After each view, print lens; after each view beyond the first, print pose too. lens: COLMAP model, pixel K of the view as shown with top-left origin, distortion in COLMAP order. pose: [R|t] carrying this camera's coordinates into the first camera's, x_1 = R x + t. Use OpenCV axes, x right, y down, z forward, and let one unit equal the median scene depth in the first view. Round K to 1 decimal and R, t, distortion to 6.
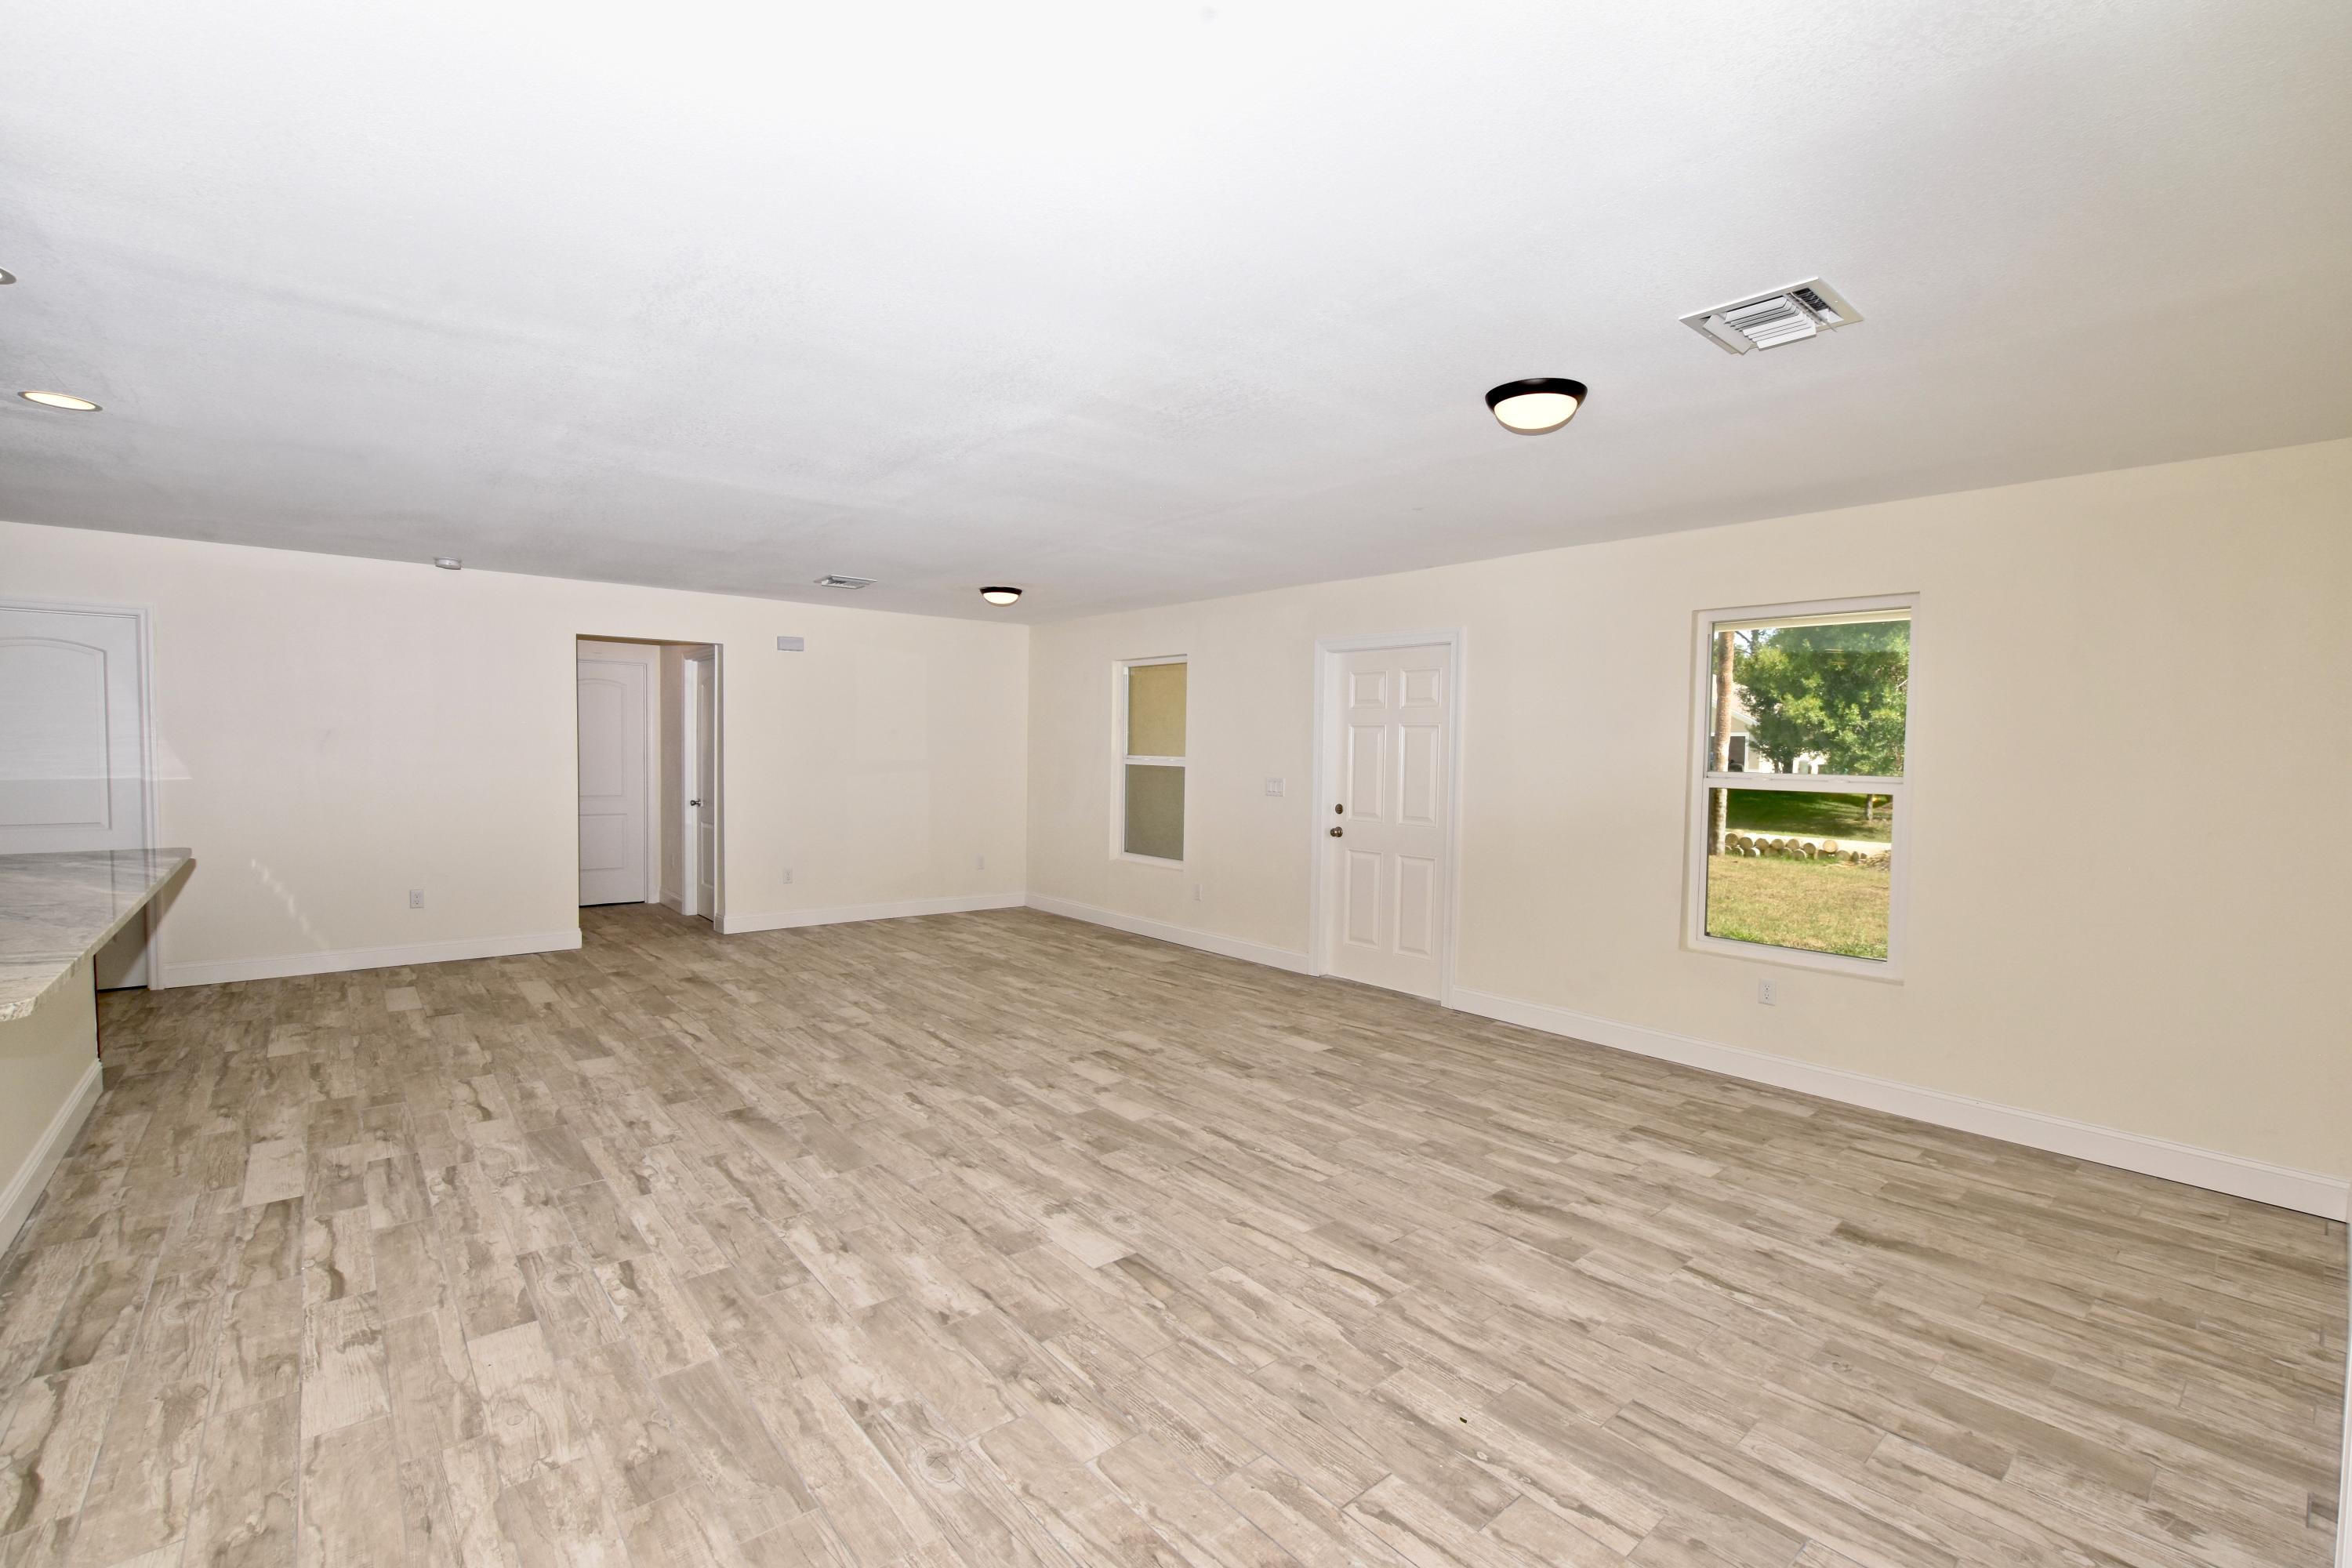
lens RADIAL K [[1042.5, 0, 1174.0], [0, 1042.5, 790.5], [0, 0, 1]] dist [-0.030813, 0.002618]
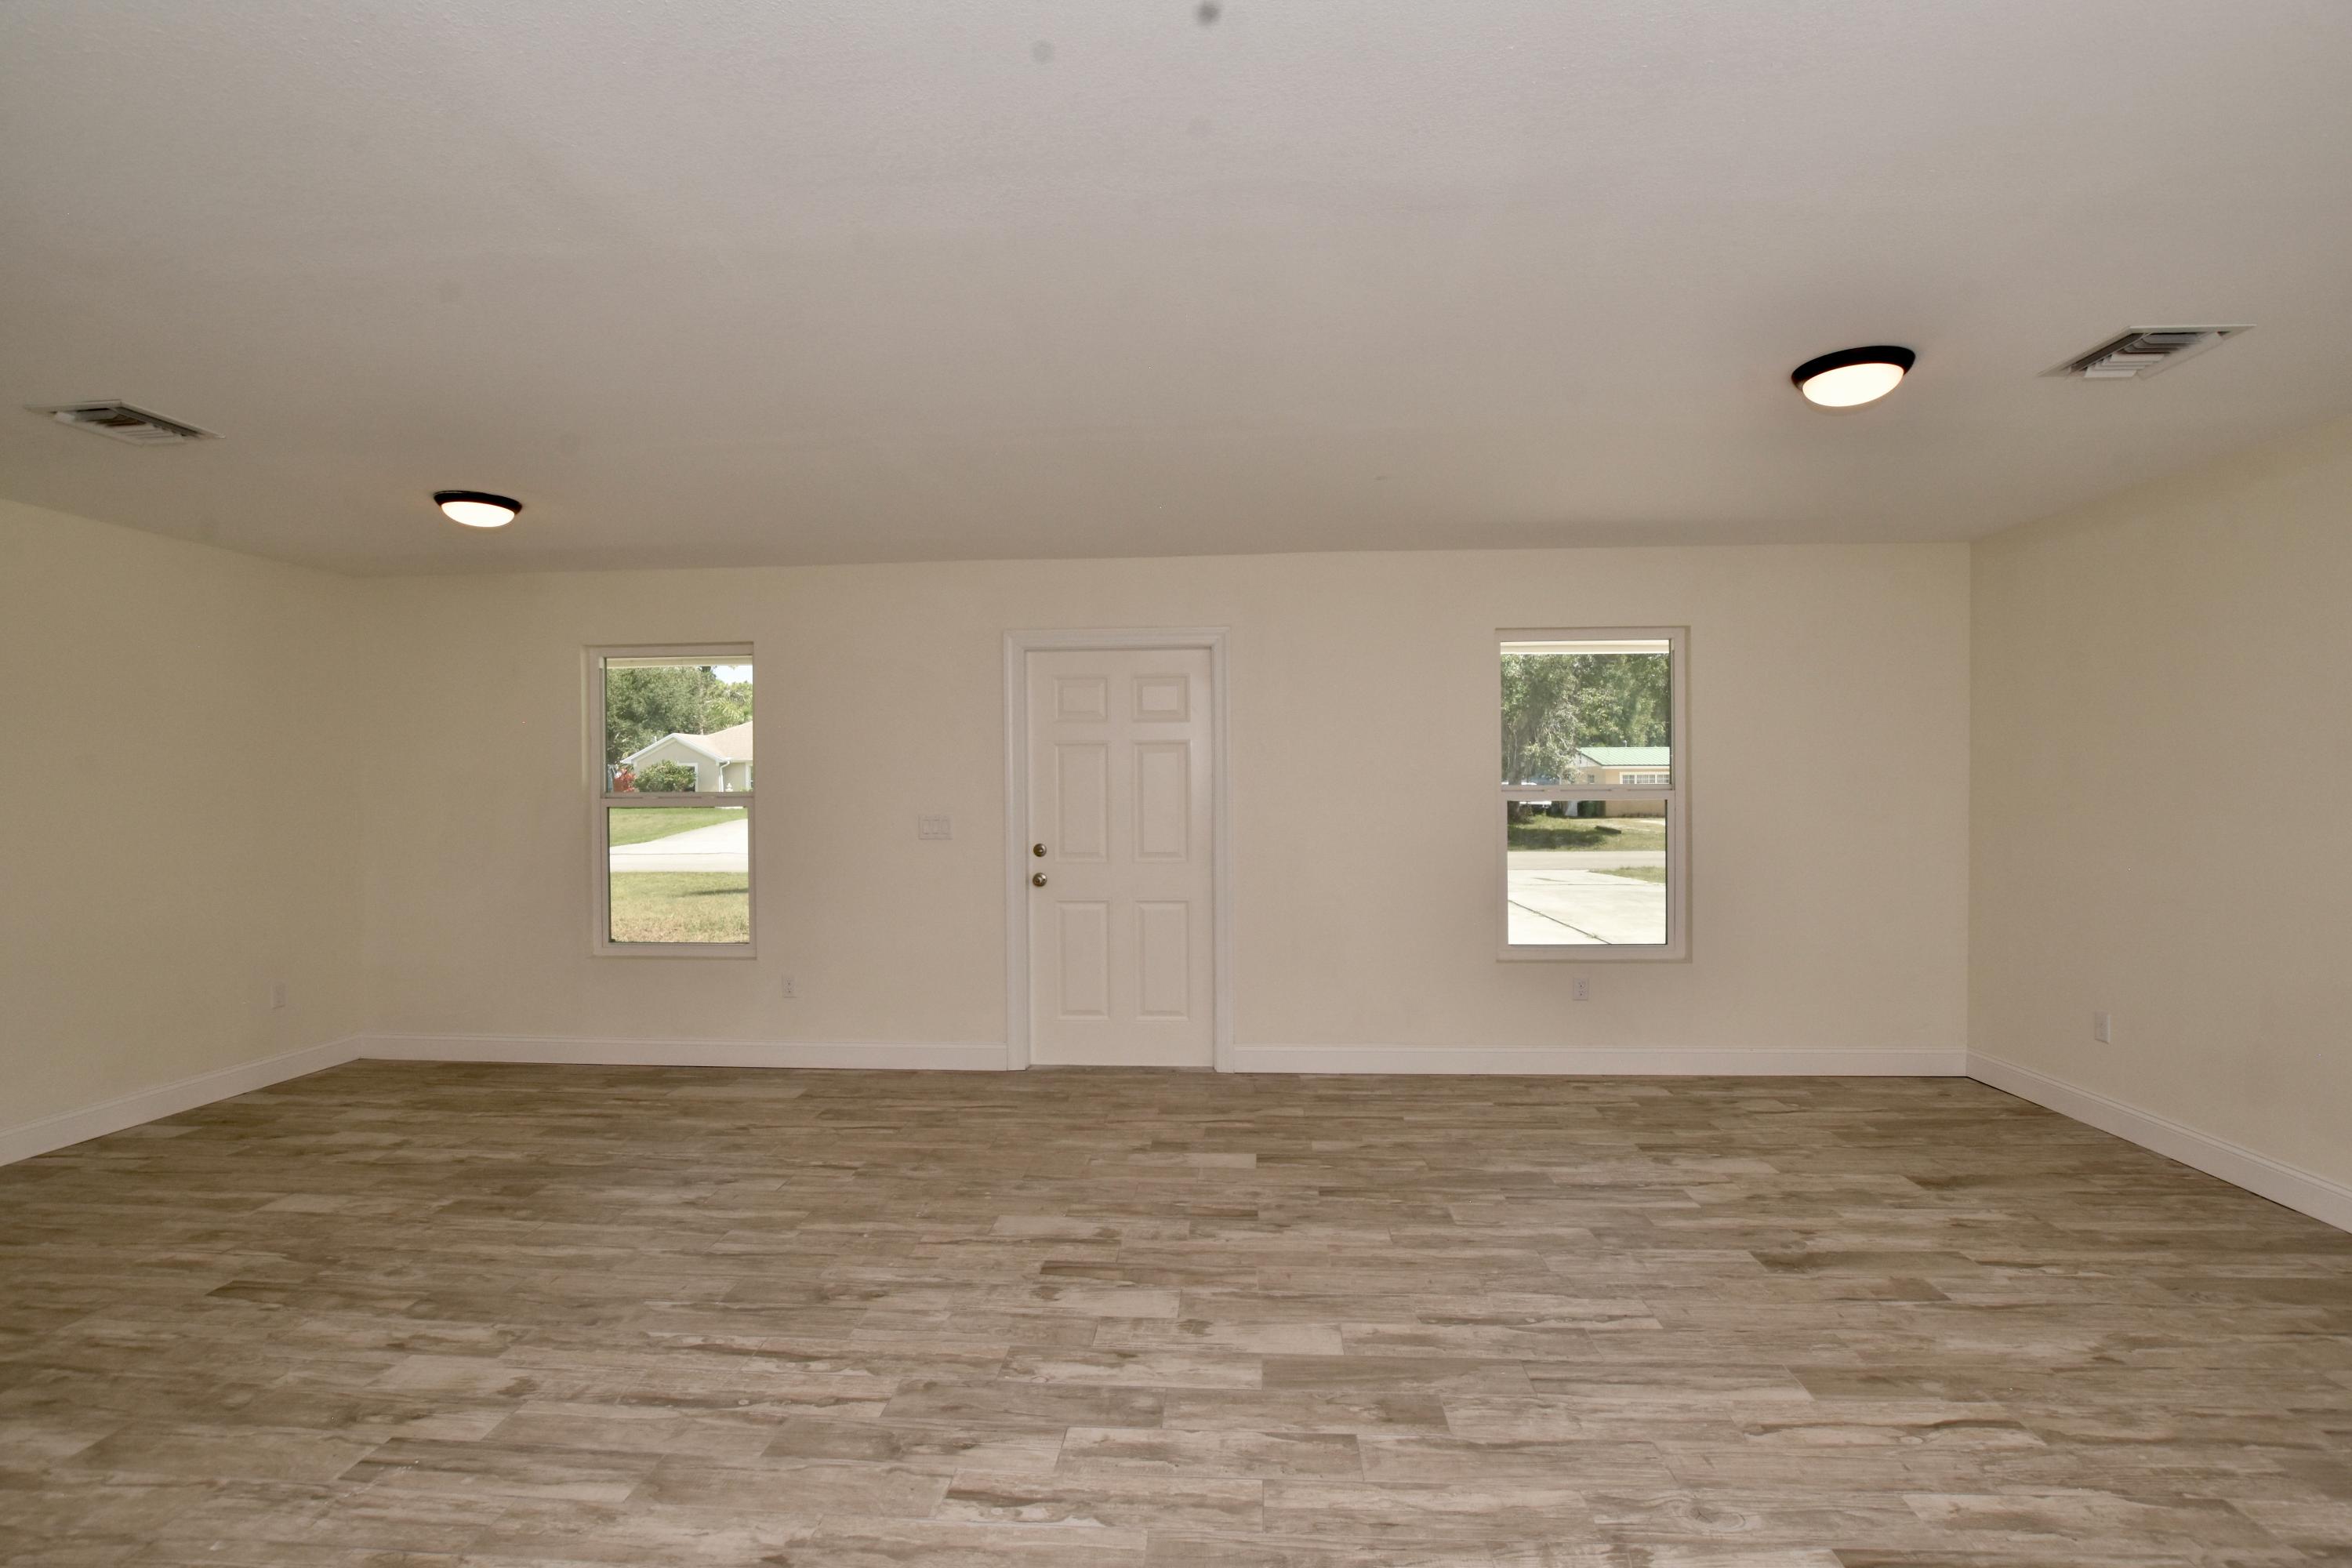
lens RADIAL K [[1042.5, 0, 1174.8], [0, 1042.5, 785.8], [0, 0, 1]] dist [-0.030813, 0.002618]
pose [[0.685452, -0.022532, 0.727769, -0.539441], [0.048485, 0.998715, -0.014746, -0.022646], [-0.726501, 0.045393, 0.685664, 0.605619]]
